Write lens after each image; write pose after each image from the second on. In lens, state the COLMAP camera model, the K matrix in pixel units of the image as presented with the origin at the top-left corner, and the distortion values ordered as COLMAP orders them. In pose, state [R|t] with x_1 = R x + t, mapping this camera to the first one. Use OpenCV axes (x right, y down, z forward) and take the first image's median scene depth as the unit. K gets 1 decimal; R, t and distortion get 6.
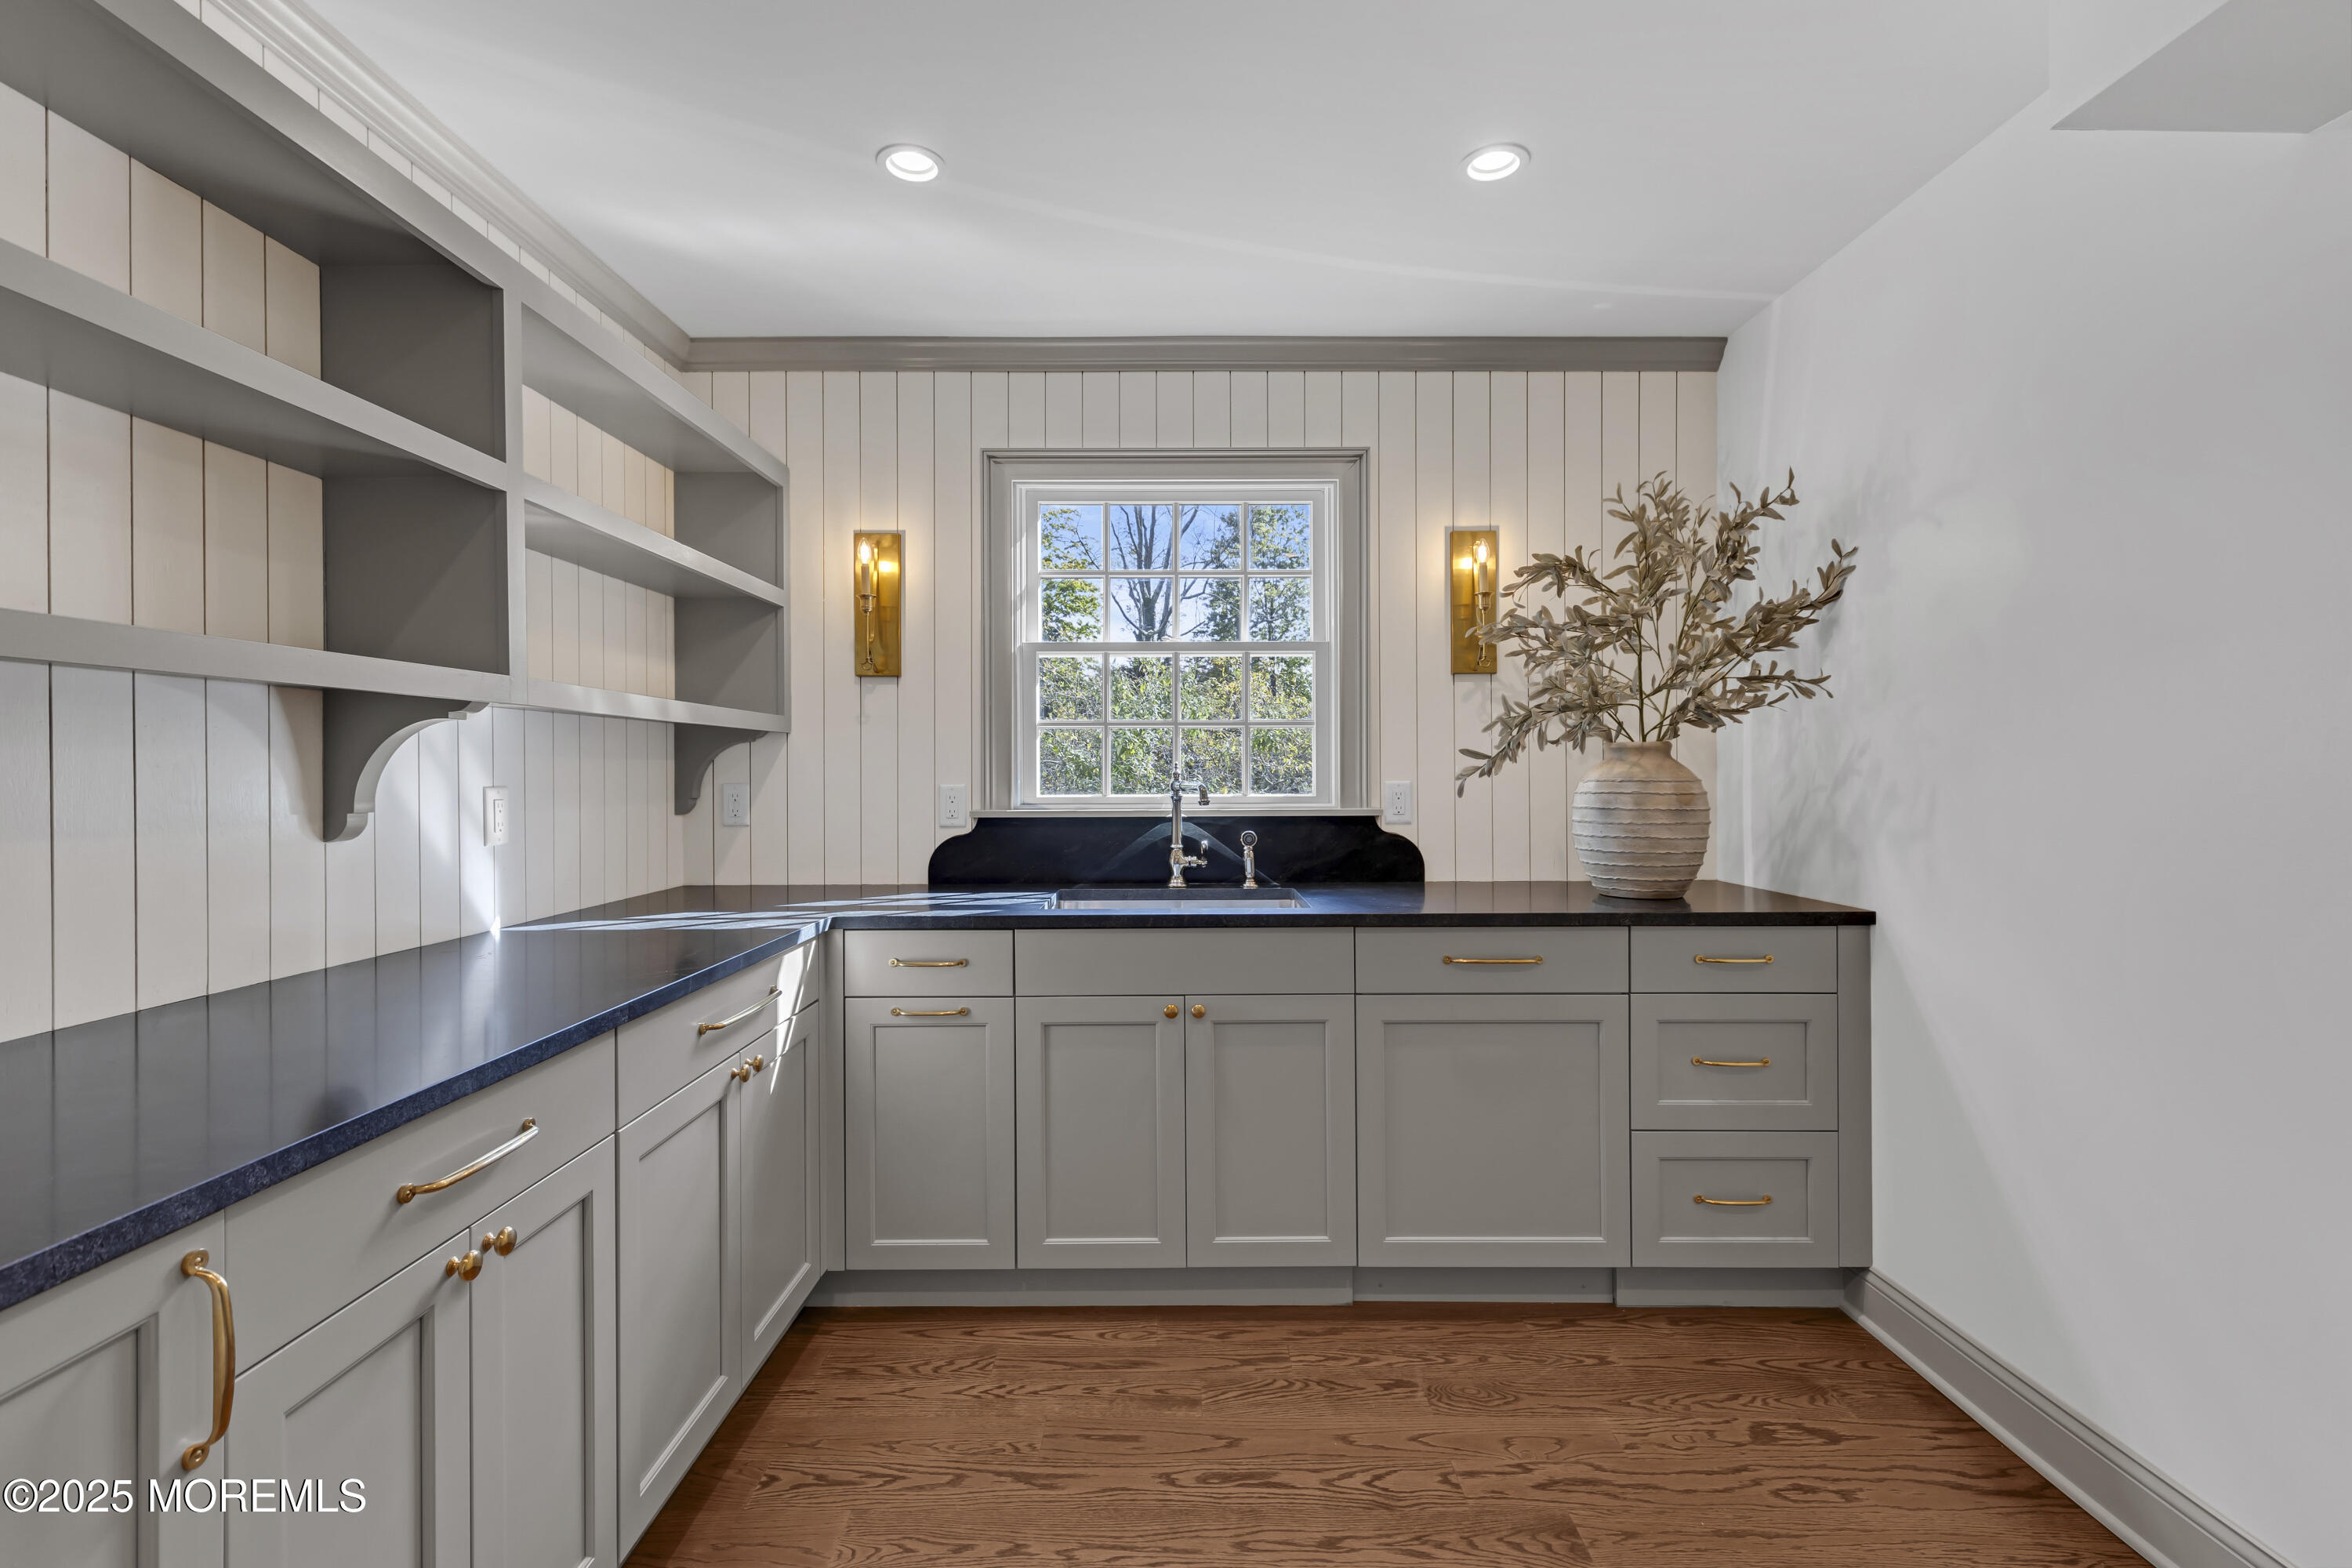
lens RADIAL K [[1051.7, 0, 1173.6], [0, 1051.7, 775.3], [0, 0, 1]] dist [0.006350, -0.000532]
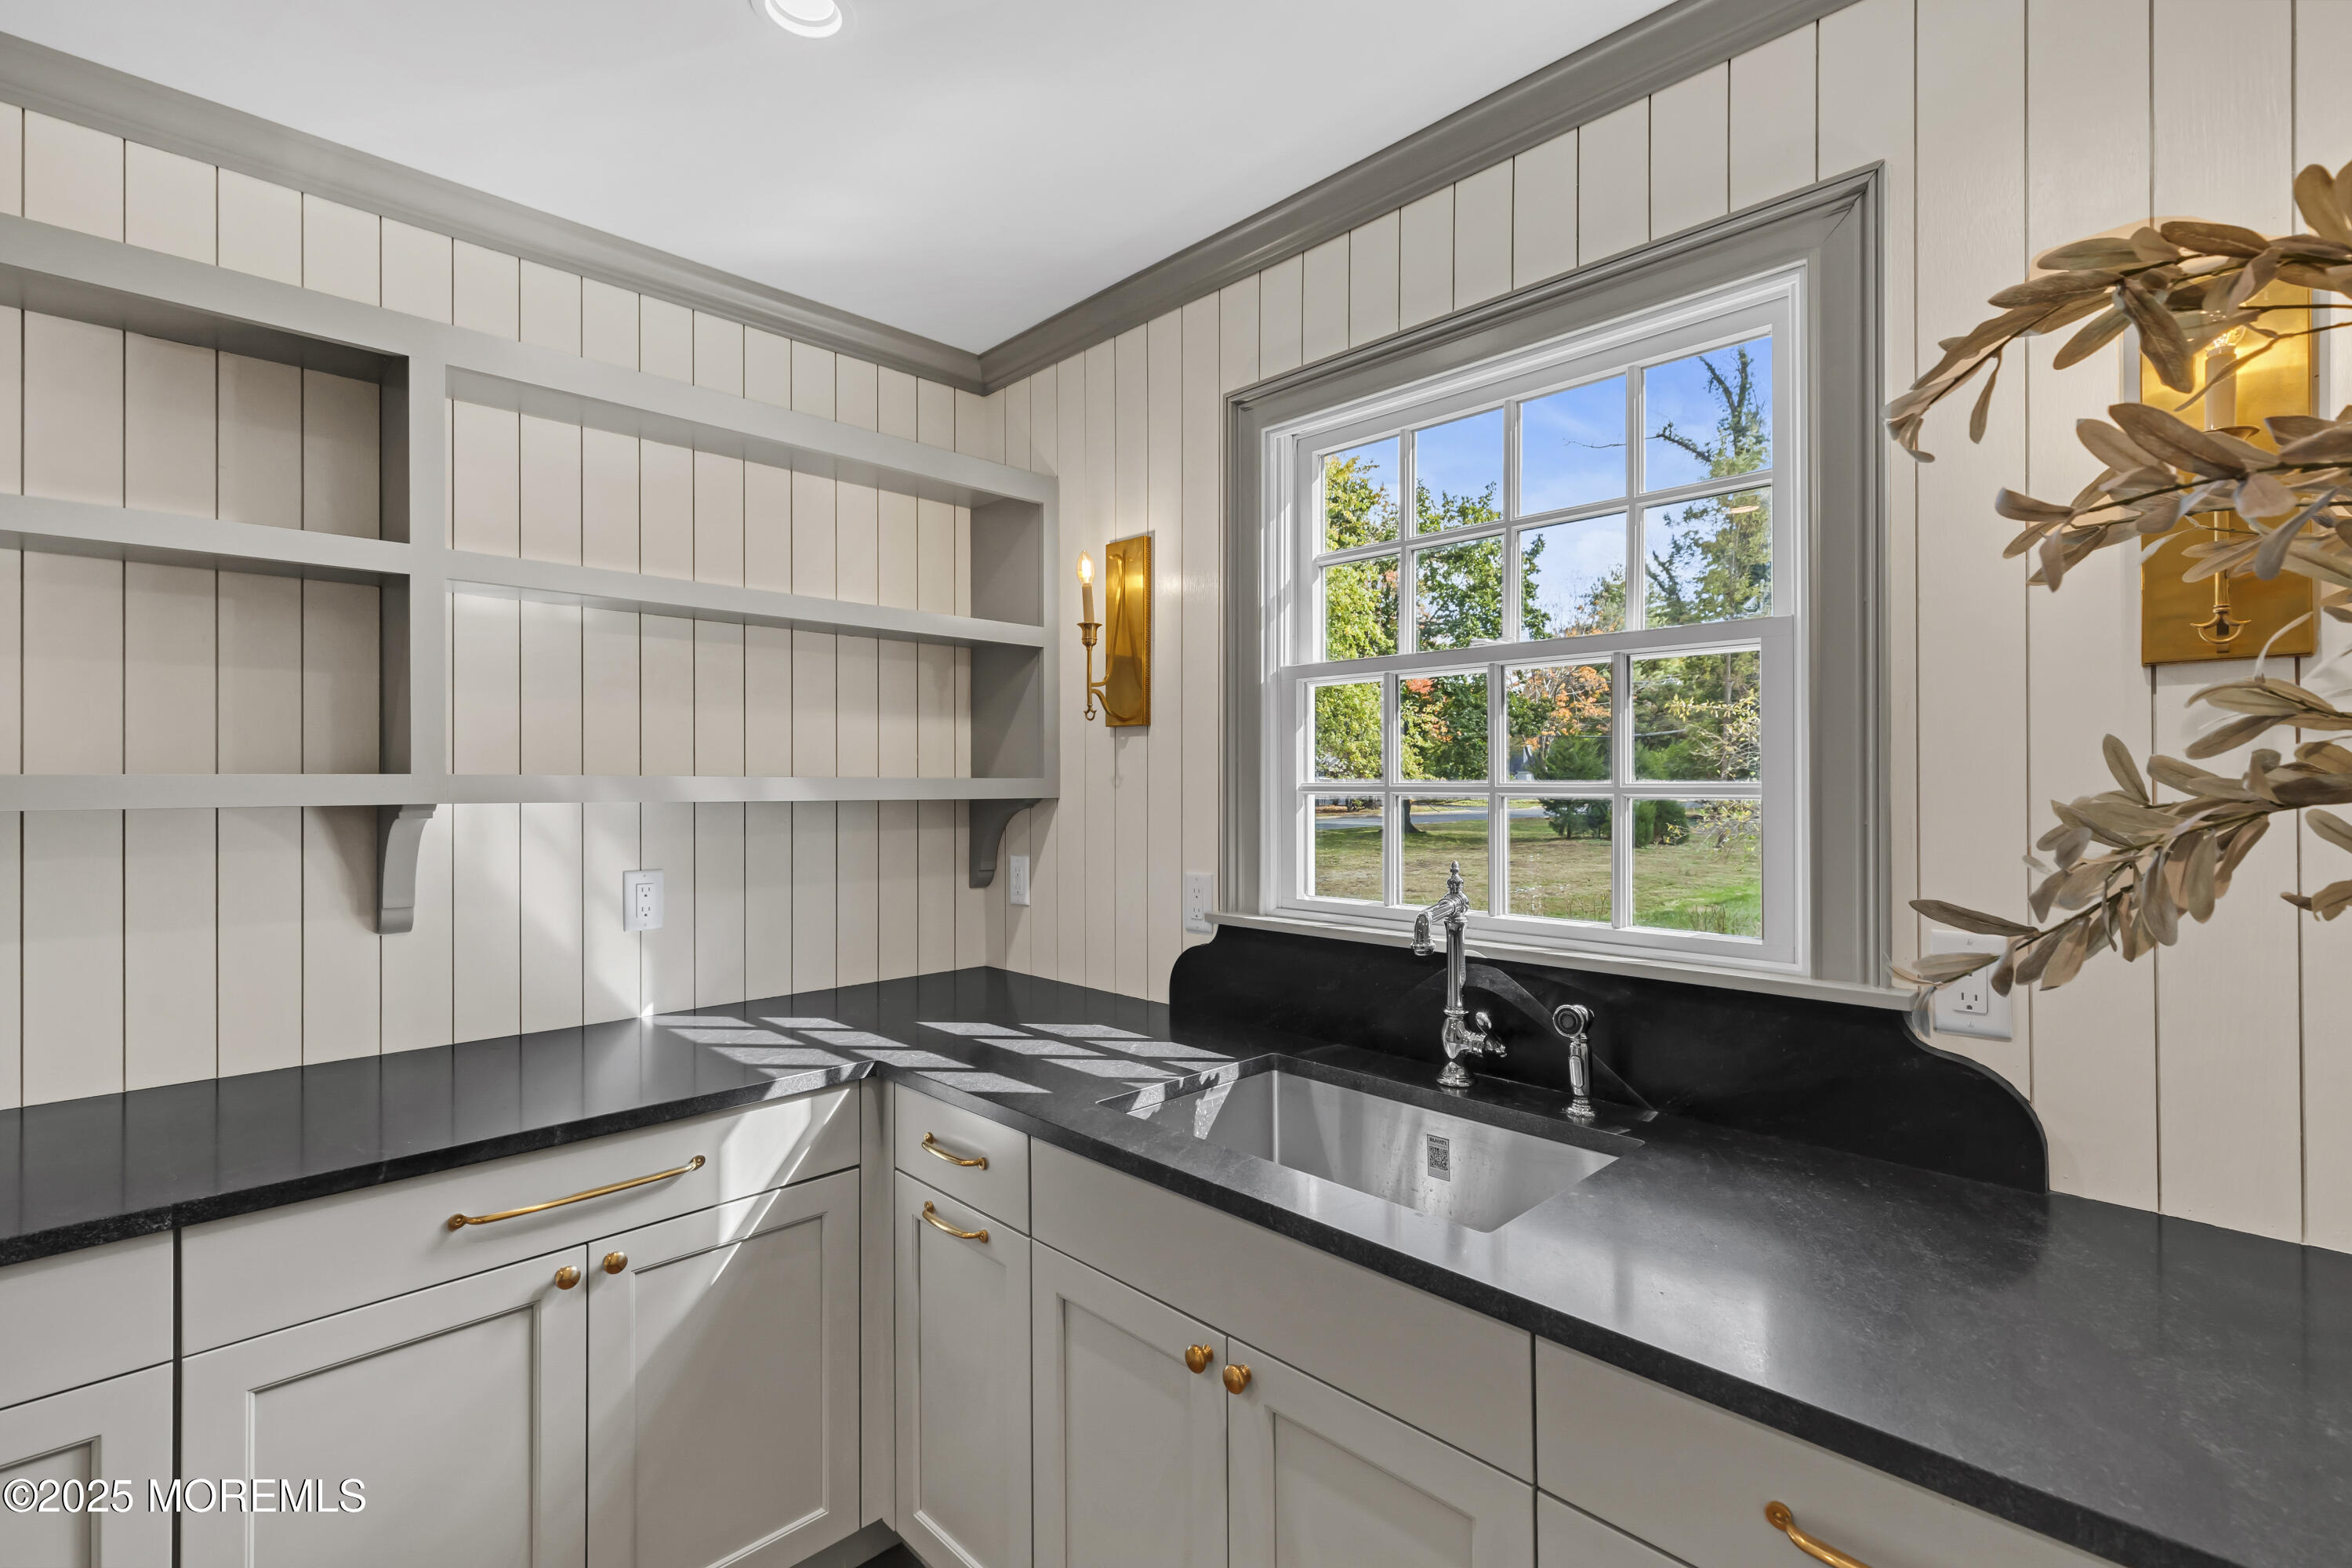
lens RADIAL K [[1055.5, 0, 1176.0], [0, 1055.5, 784.0], [0, 0, 1]] dist [0.011043, 0.000219]
pose [[0.707898, 0.001844, -0.706312, 0.290938], [-0.005473, 0.999981, -0.002875, -0.050742], [0.706293, 0.005901, 0.707895, 0.483522]]
